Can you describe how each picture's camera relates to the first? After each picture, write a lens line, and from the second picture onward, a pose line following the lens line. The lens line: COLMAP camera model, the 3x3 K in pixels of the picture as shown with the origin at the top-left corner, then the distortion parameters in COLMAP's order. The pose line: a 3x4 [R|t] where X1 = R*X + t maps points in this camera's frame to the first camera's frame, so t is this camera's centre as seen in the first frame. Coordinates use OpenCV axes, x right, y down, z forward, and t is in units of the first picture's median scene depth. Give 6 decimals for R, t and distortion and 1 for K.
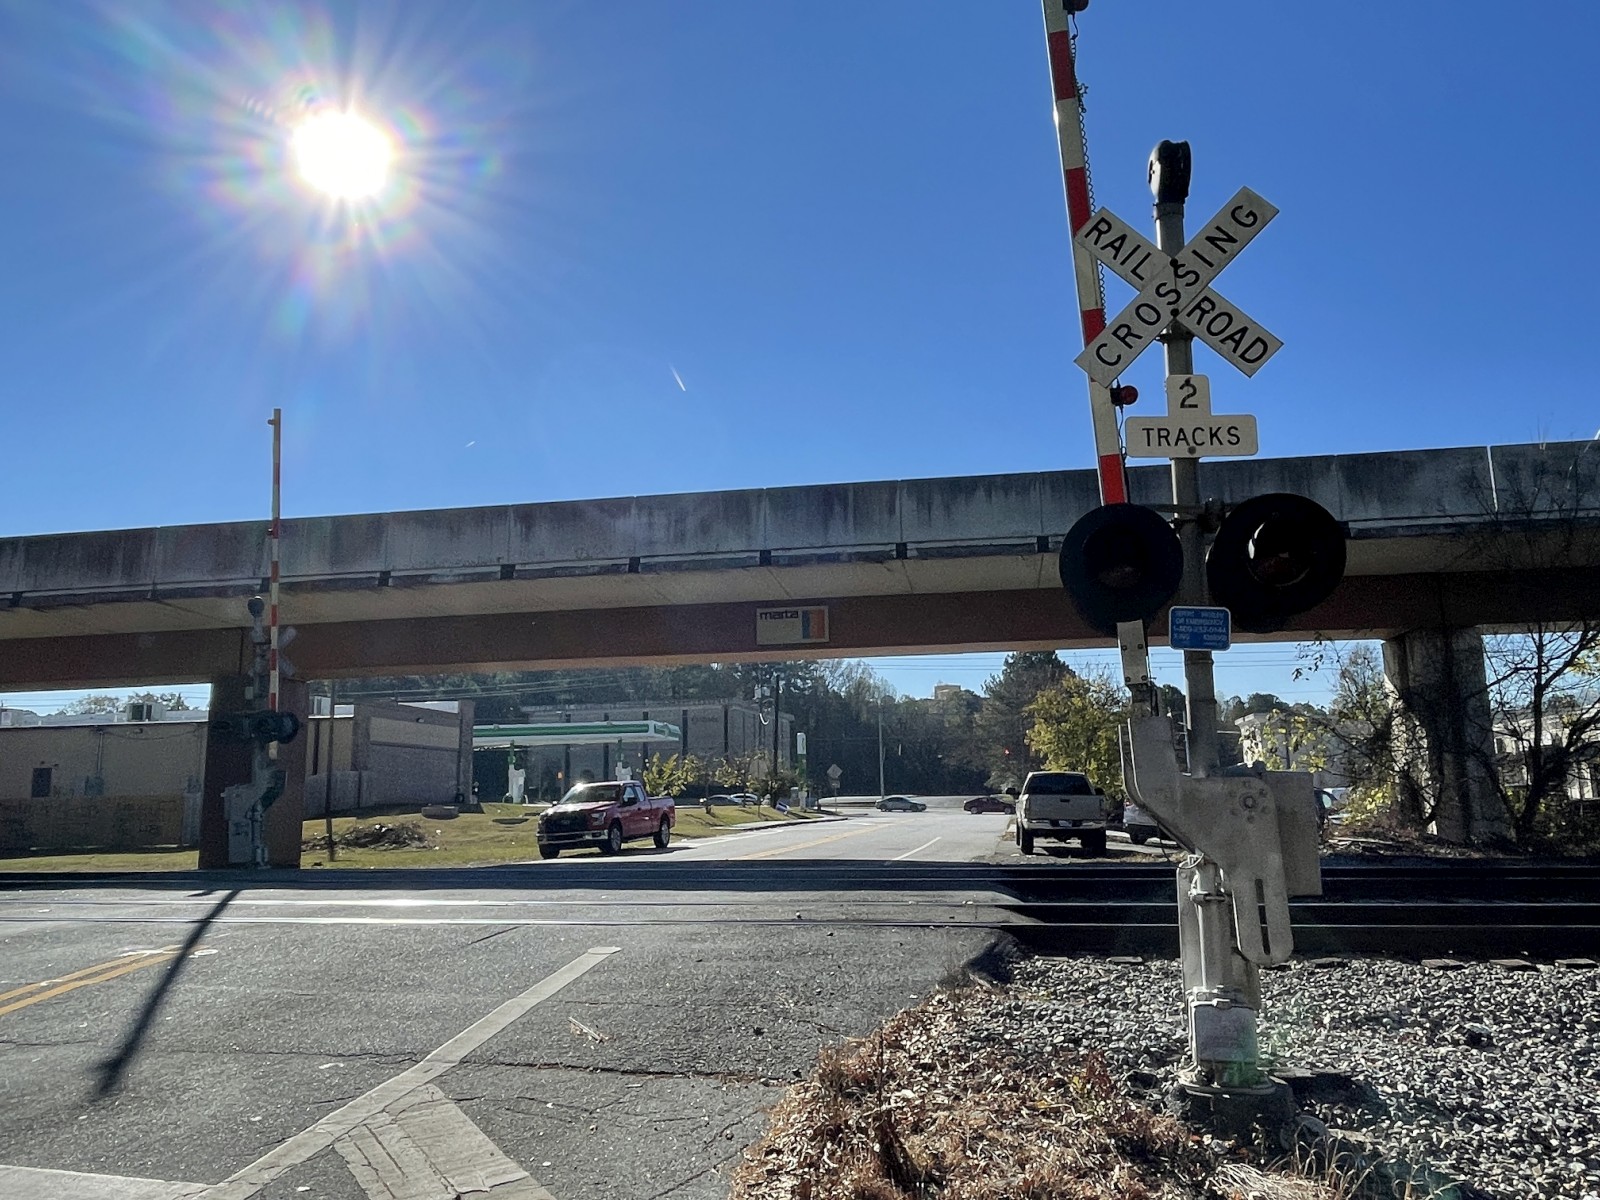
lens RADIAL K [[1132.8, 0, 809.4], [0, 1132.8, 593.9], [0, 0, 1]] dist [-0.004003, -0.004979]
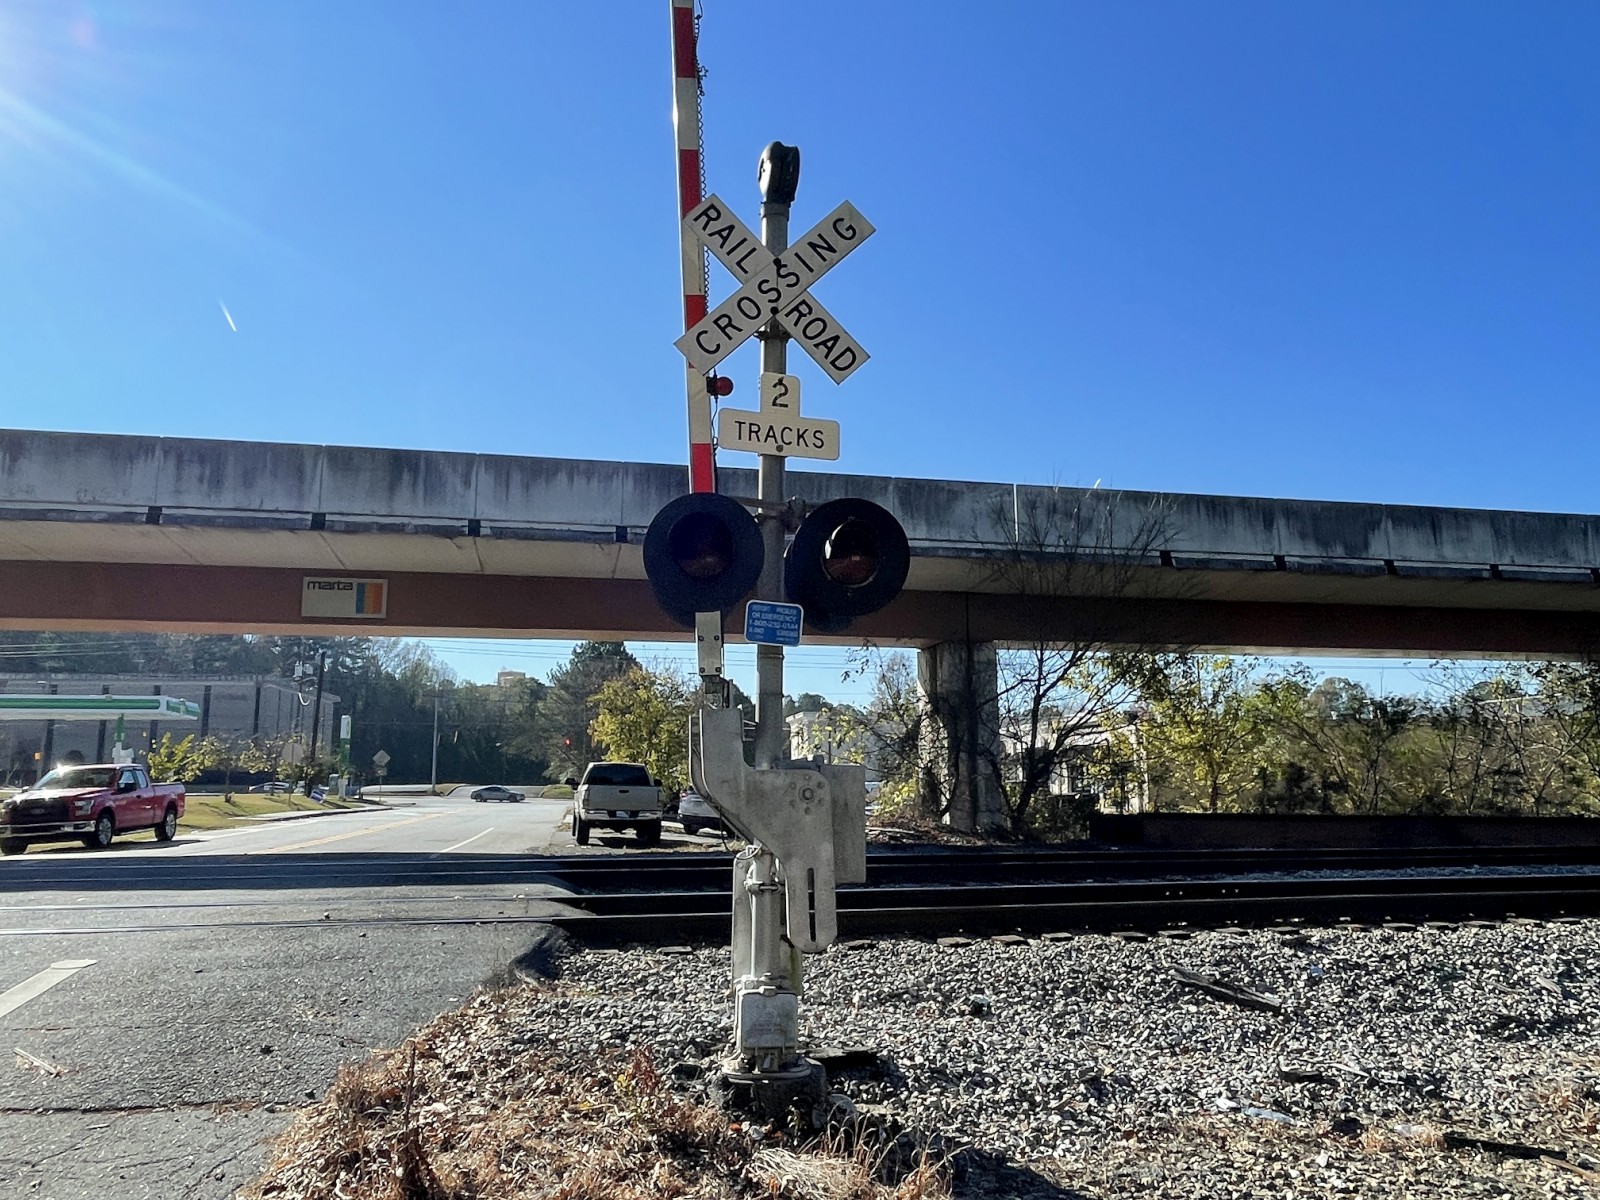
lens RADIAL K [[1132.8, 0, 809.4], [0, 1132.8, 593.9], [0, 0, 1]] dist [-0.004003, -0.004979]
pose [[0.928550, 0.071921, 0.364174, 0.000335], [-0.074896, 0.997173, -0.005965, 0.001904], [-0.363573, -0.021736, 0.931312, 0.009970]]
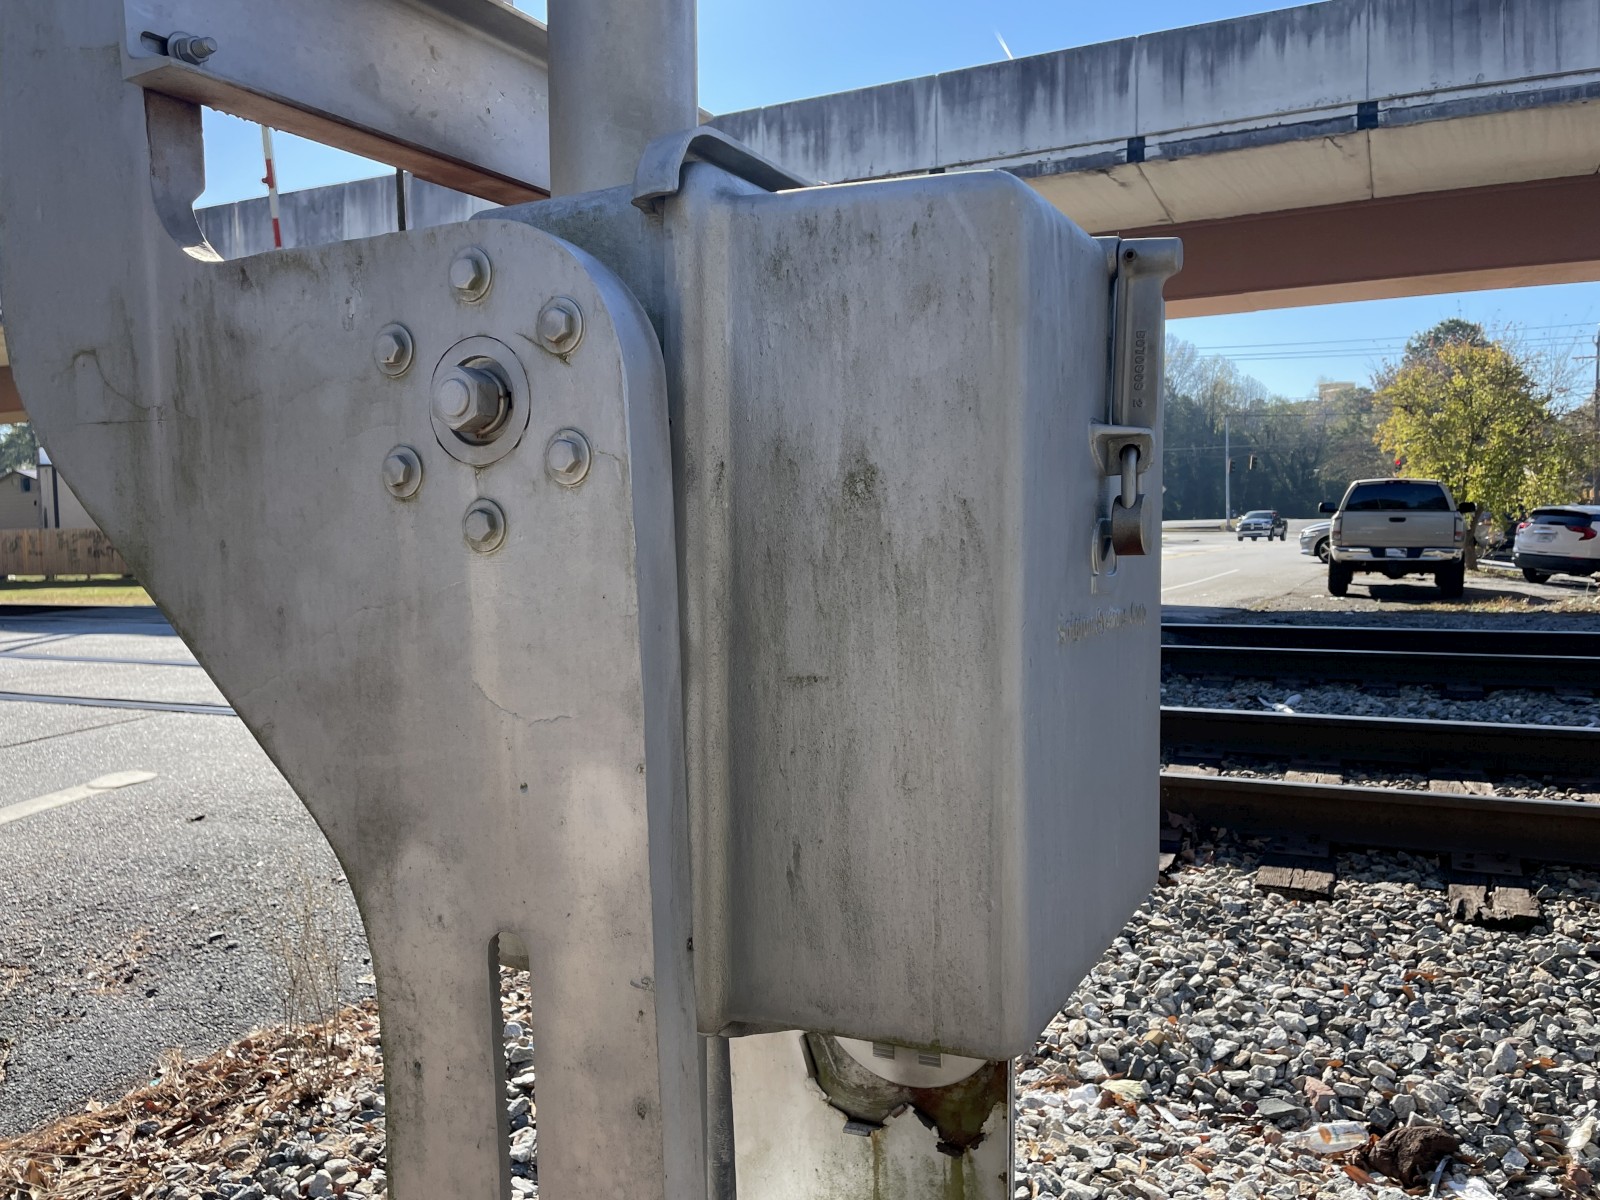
lens RADIAL K [[1242.3, 0, 802.7], [0, 1242.3, 591.7], [0, 0, 1]] dist [0.077113, -0.097404]
pose [[0.958037, 0.011618, -0.286411, 0.108958], [0.054624, 0.973469, 0.222202, 0.040415], [0.281394, -0.228523, 0.931984, 0.199849]]
